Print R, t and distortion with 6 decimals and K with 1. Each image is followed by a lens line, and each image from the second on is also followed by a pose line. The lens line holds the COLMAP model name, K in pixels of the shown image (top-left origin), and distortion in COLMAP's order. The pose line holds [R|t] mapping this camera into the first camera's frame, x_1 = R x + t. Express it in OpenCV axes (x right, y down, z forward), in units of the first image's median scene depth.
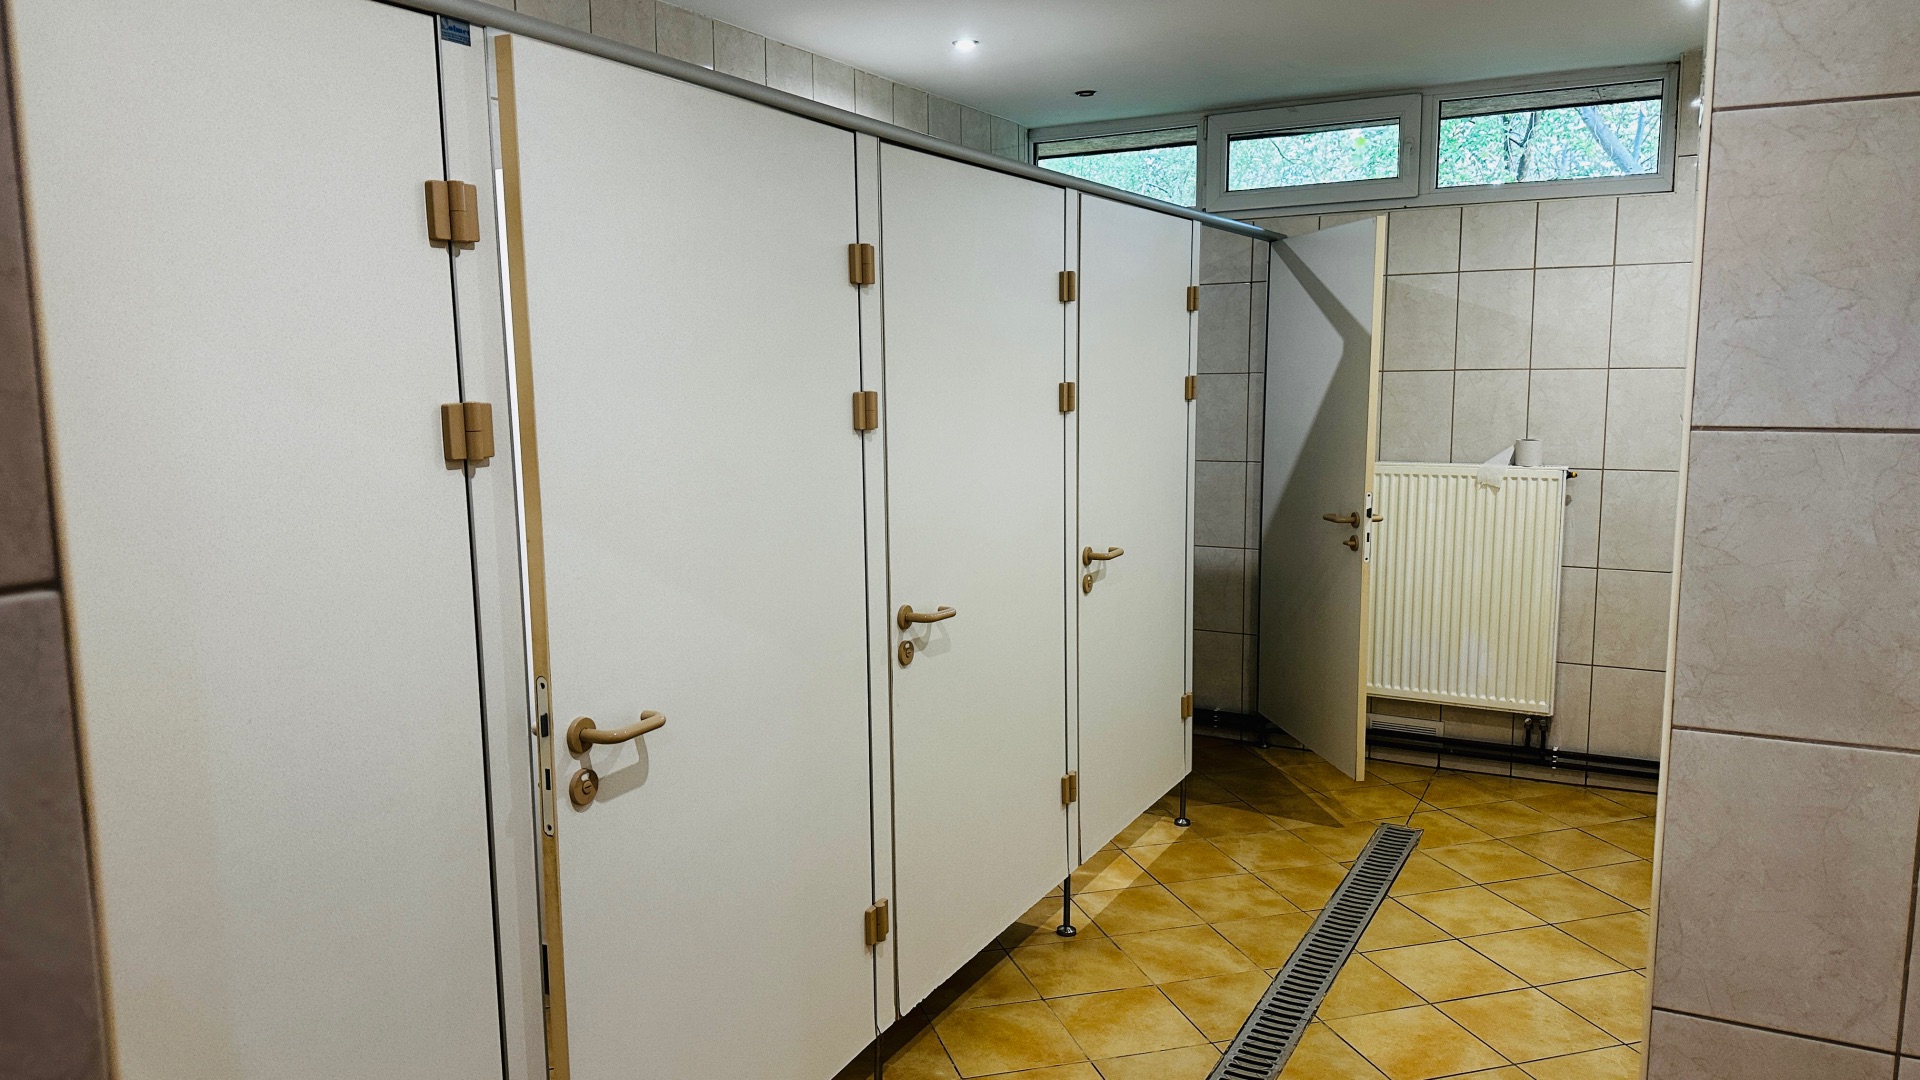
lens RADIAL K [[1316.8, 0, 957.3], [0, 1316.8, 539.3], [0, 0, 1]] dist [0.026100, -0.029966]
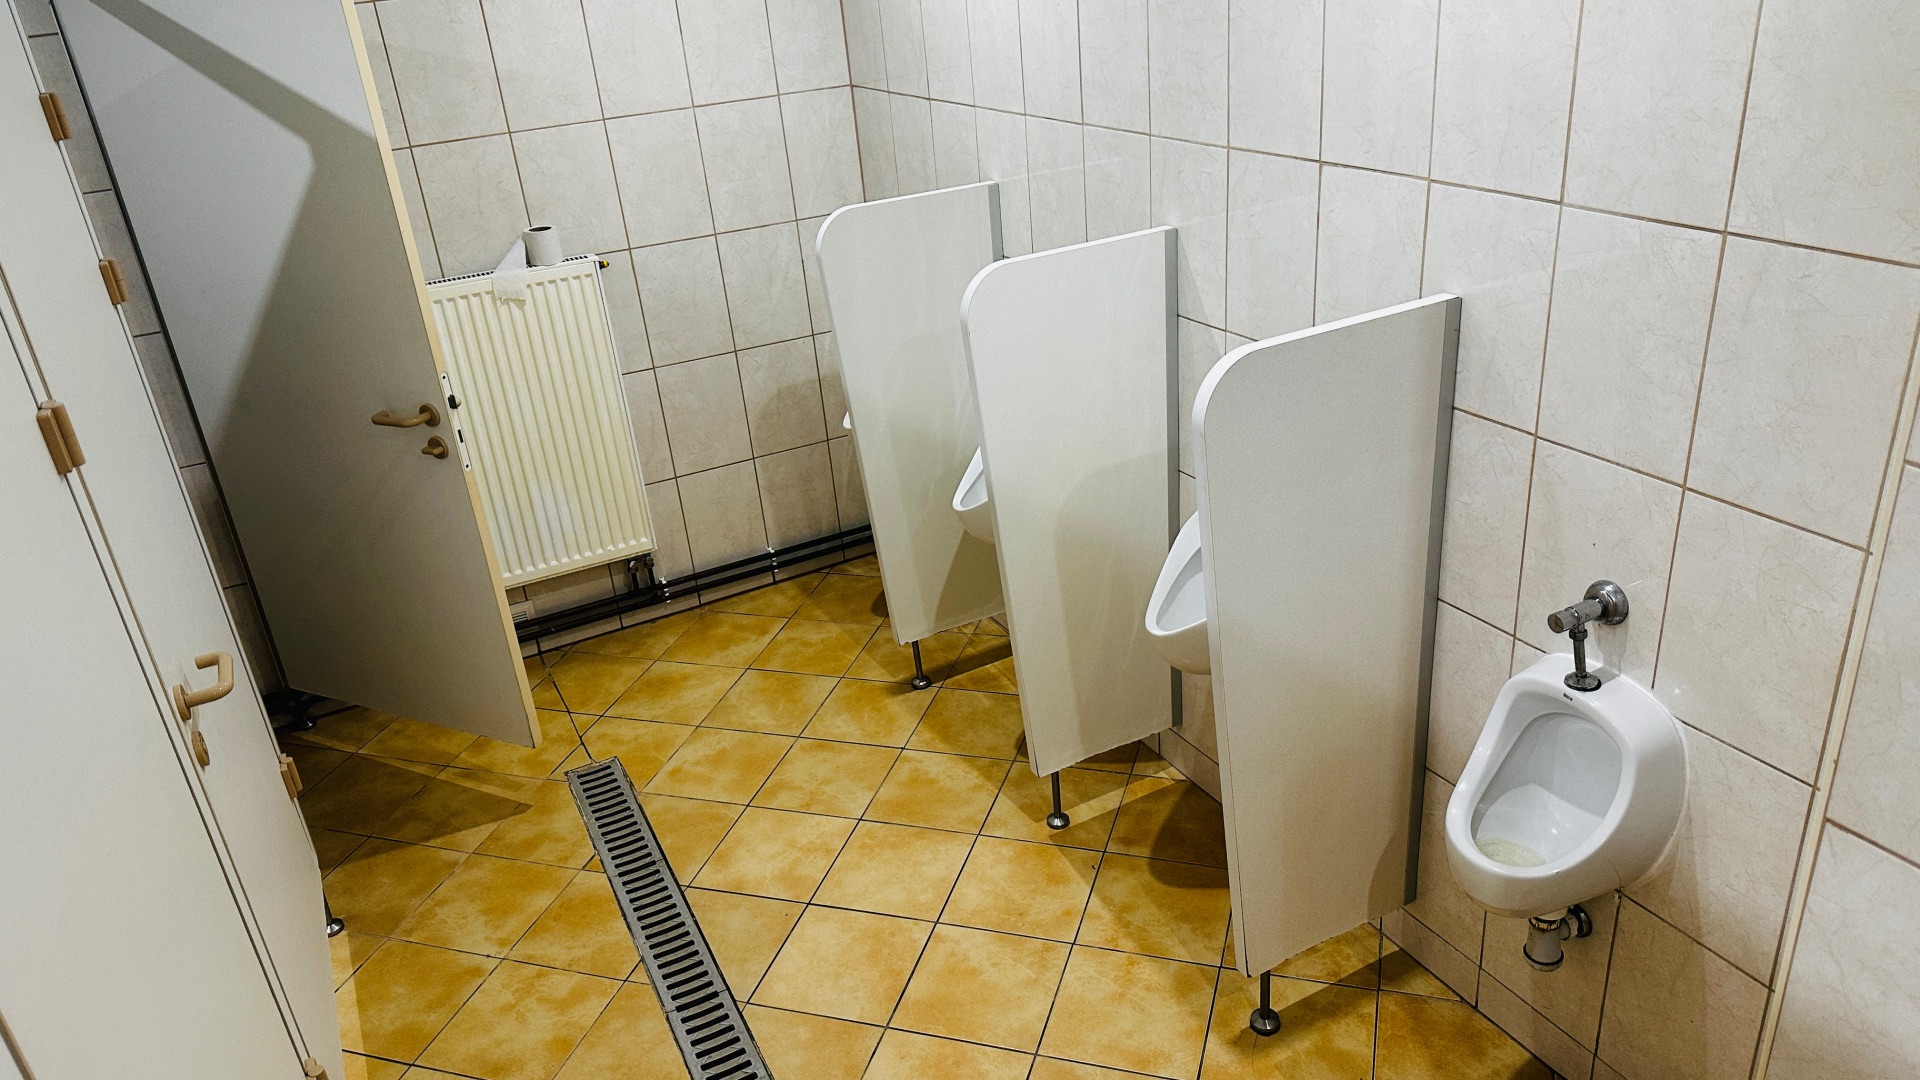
lens RADIAL K [[1316.8, 0, 957.9], [0, 1316.8, 542.4], [0, 0, 1]] dist [0.026100, -0.029966]
pose [[0.567955, -0.381440, 0.729336, -0.058840], [0.195395, 0.923282, 0.330713, -0.119166], [-0.799530, -0.045322, 0.598914, 0.358890]]
